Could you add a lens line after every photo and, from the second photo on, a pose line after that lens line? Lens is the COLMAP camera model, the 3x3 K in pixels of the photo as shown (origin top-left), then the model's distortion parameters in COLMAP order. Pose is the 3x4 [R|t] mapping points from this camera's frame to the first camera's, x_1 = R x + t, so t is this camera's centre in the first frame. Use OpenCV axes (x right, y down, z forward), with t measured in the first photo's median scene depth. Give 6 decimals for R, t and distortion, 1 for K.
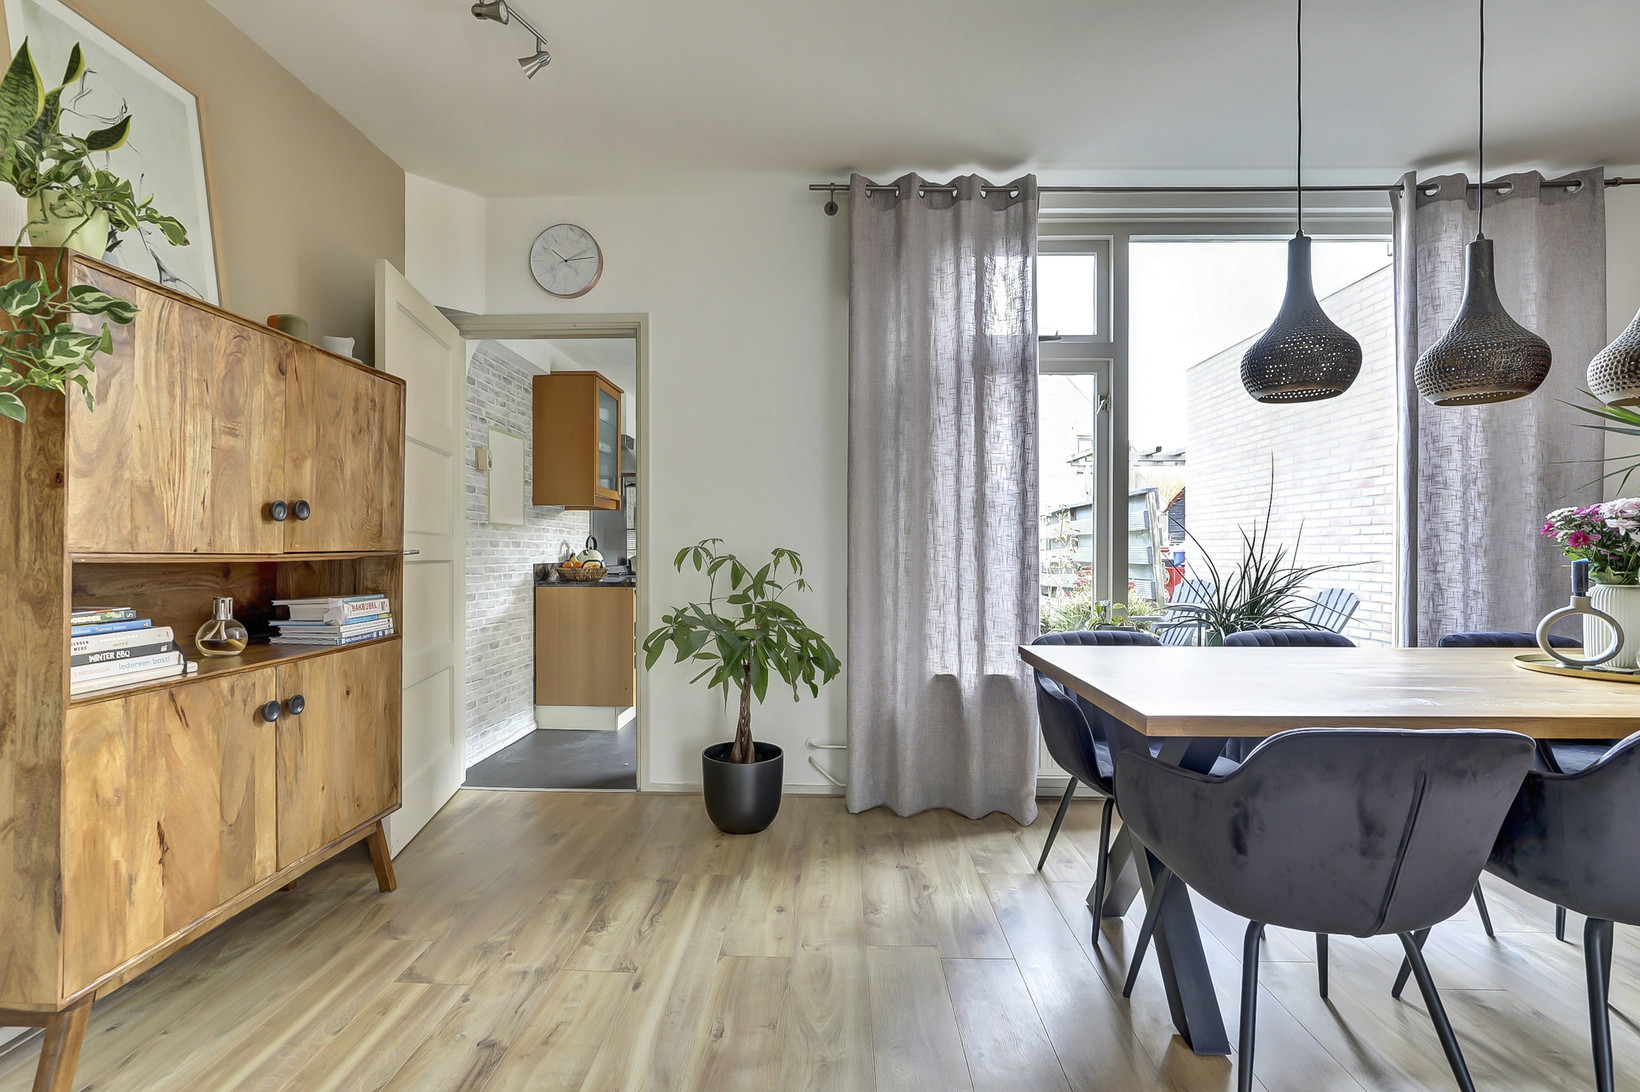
lens RADIAL K [[755.0, 0, 798.1], [0, 755.0, 558.3], [0, 0, 1]] dist [-0.015338, 0.004947]
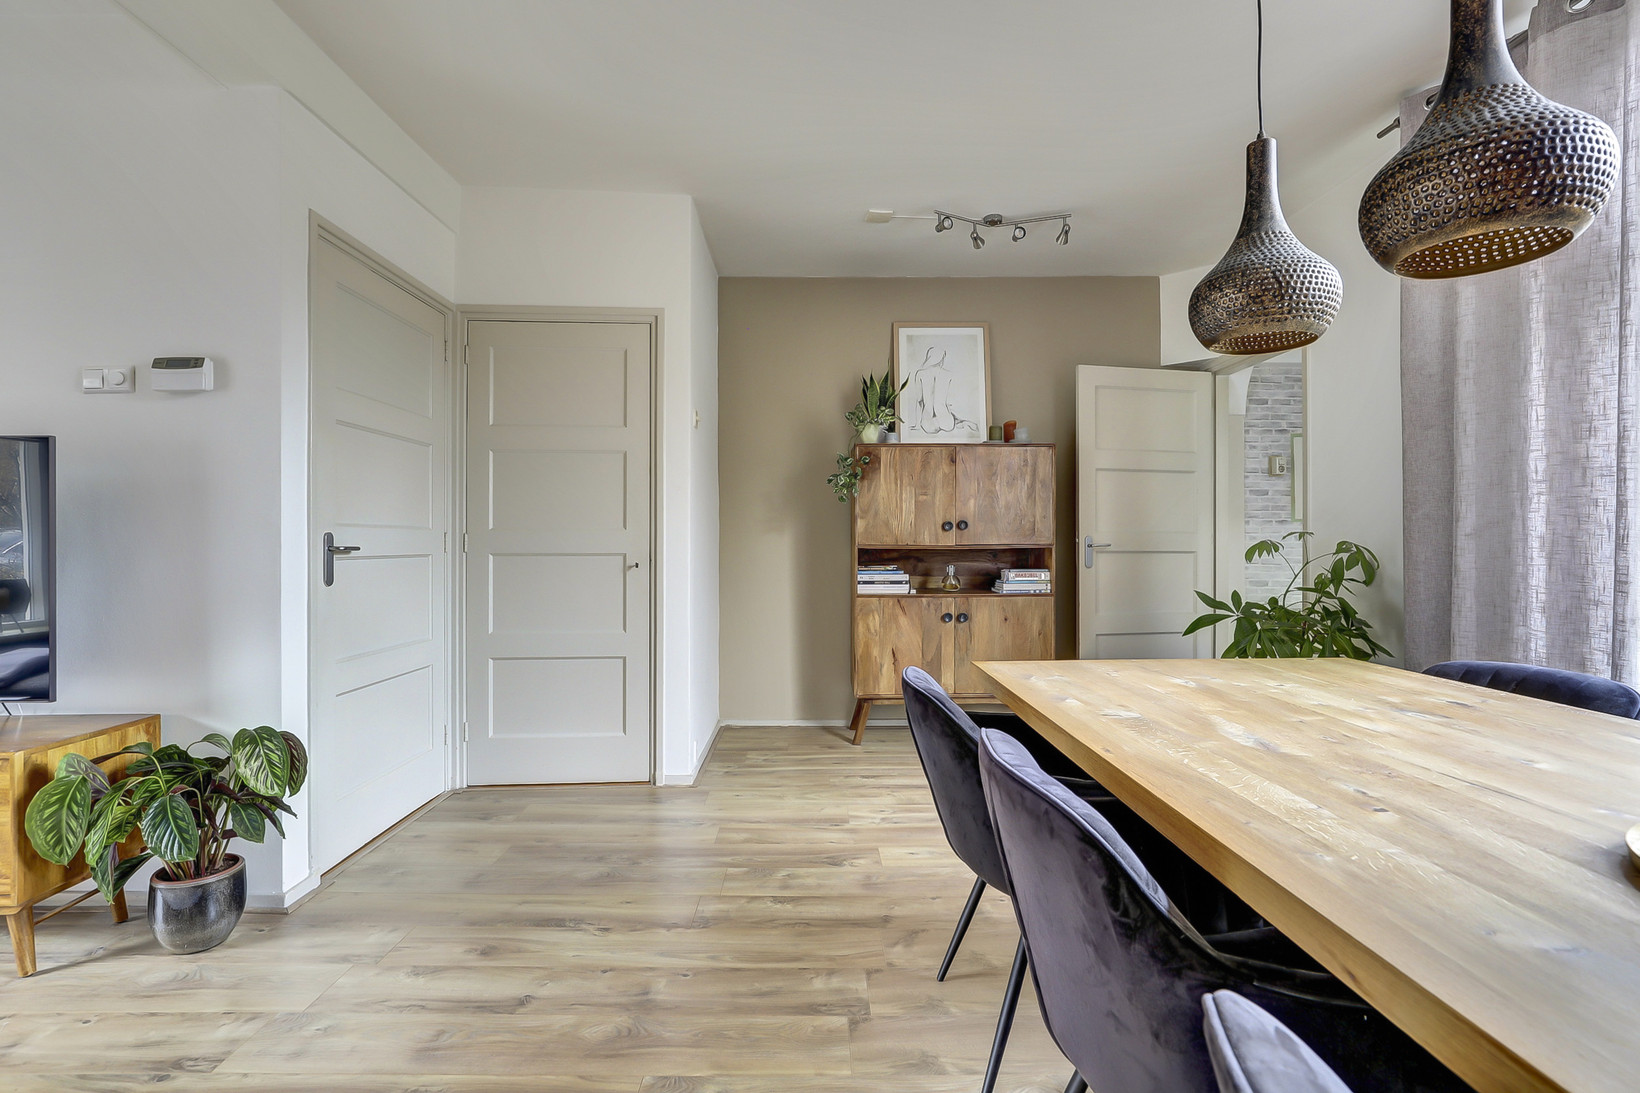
lens RADIAL K [[755.0, 0, 816.9], [0, 755.0, 541.0], [0, 0, 1]] dist [-0.015338, 0.004947]
pose [[0.042610, -0.004178, -0.999083, 1.144175], [-0.010343, 0.999936, -0.004622, -0.003566], [0.999038, 0.010531, 0.042564, 0.402358]]
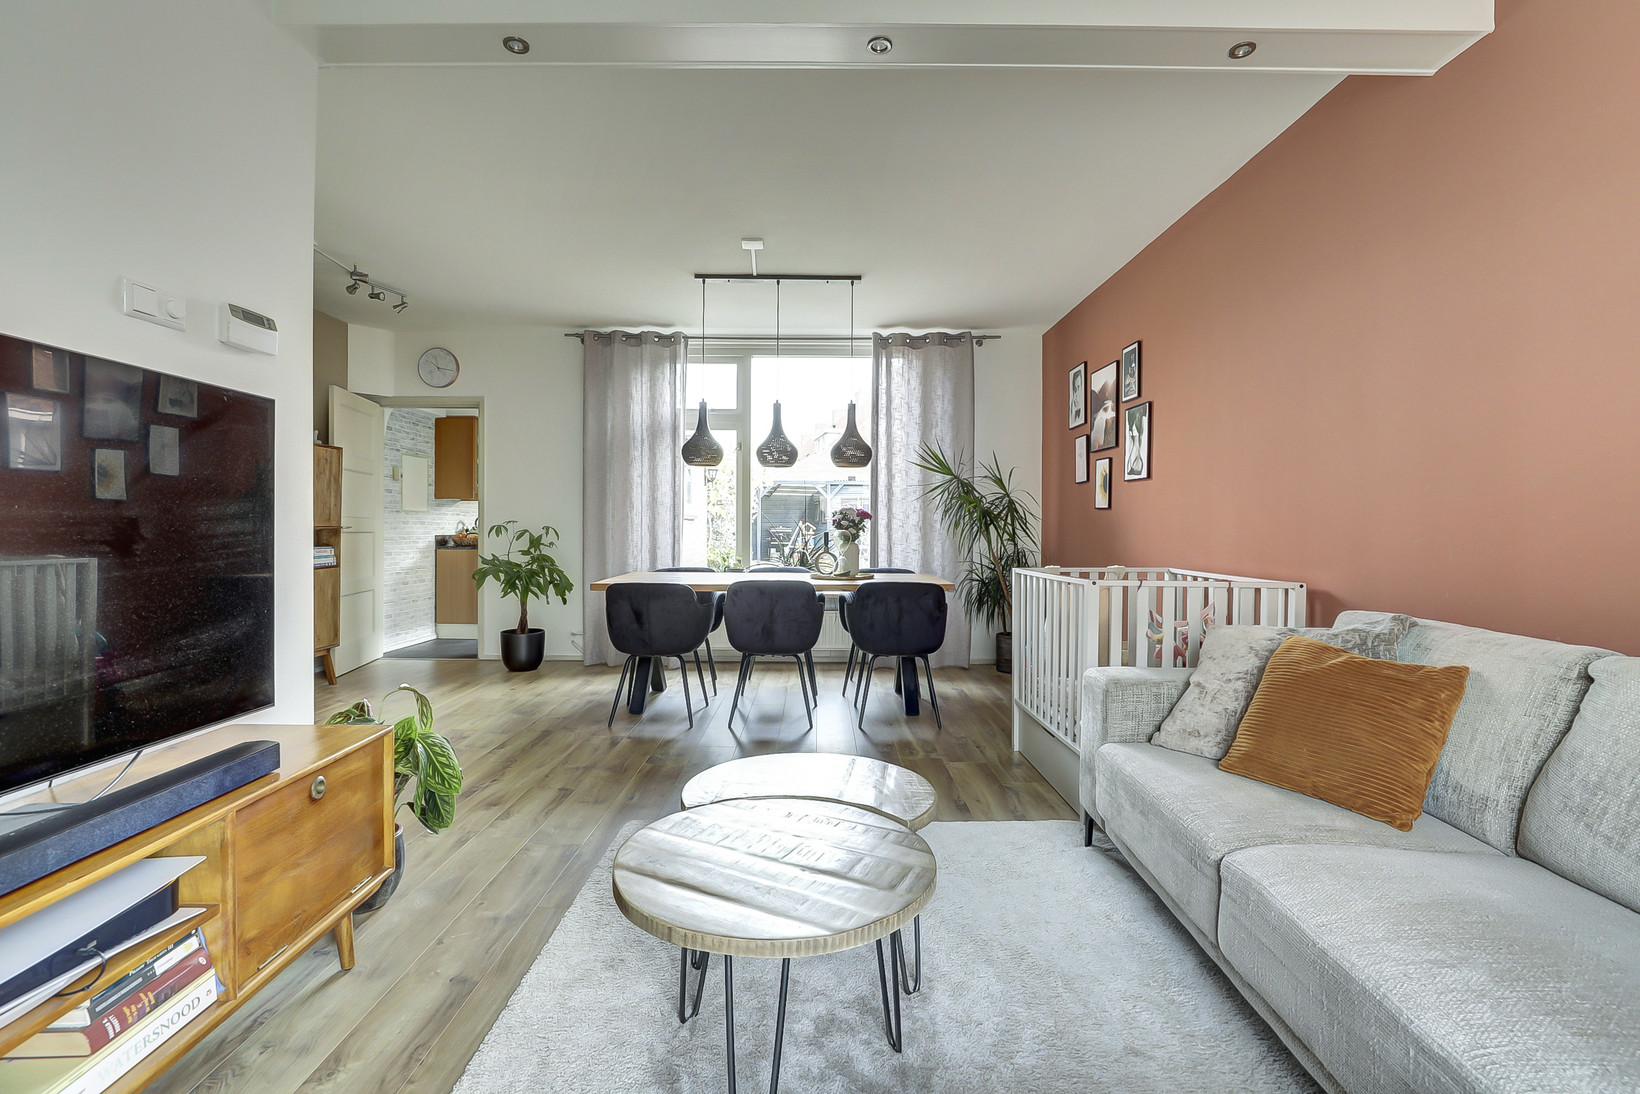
lens RADIAL K [[755.0, 0, 811.9], [0, 755.0, 538.2], [0, 0, 1]] dist [-0.015338, 0.004947]
pose [[0.999597, 0.003233, 0.028199, 0.767093], [-0.003290, 0.999993, 0.001982, 0.015528], [-0.028192, -0.002074, 0.999600, -1.194593]]
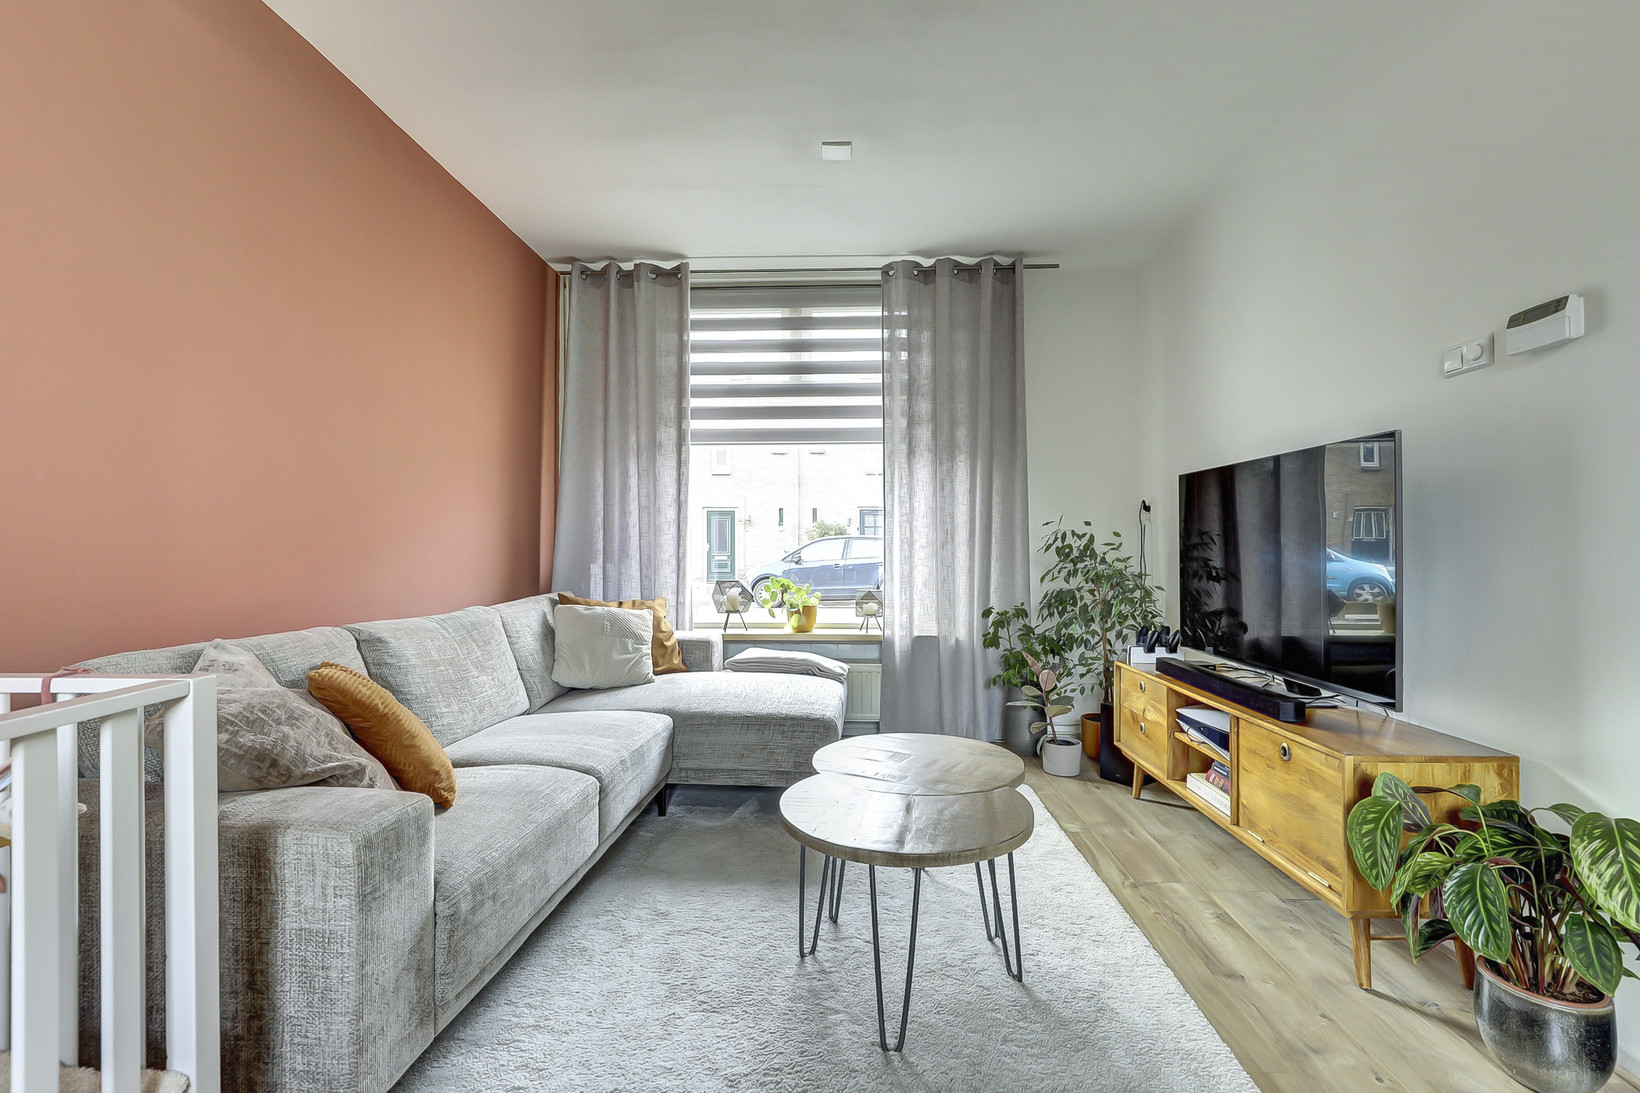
lens RADIAL K [[755.0, 0, 821.0], [0, 755.0, 539.1], [0, 0, 1]] dist [-0.015338, 0.004947]
pose [[-0.999914, -0.003933, 0.012492, 0.864838], [-0.003892, 0.999987, 0.003282, -0.001206], [-0.012504, 0.003234, -0.999917, 0.380970]]
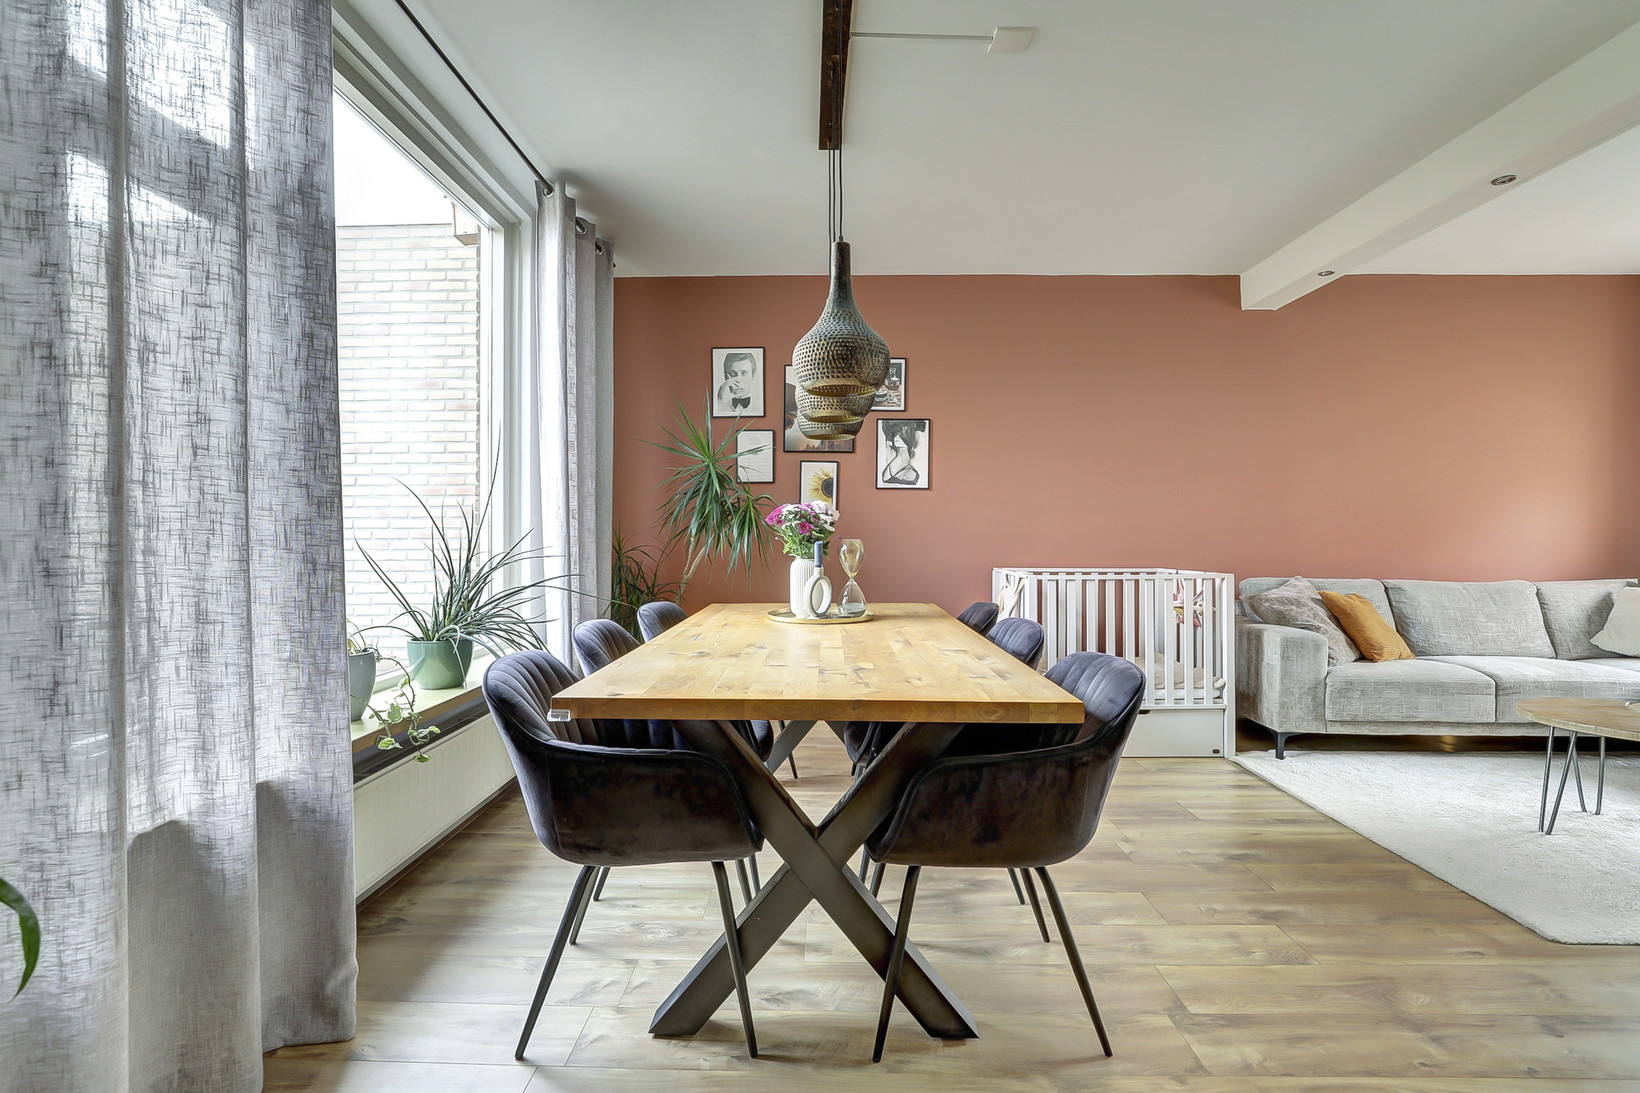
lens RADIAL K [[755.0, 0, 817.3], [0, 755.0, 537.3], [0, 0, 1]] dist [-0.015338, 0.004947]
pose [[-0.020665, -0.005141, 0.999773, -0.319232], [0.010684, 0.999929, 0.005363, -0.012411], [-0.999729, 0.010792, -0.020609, 0.843789]]
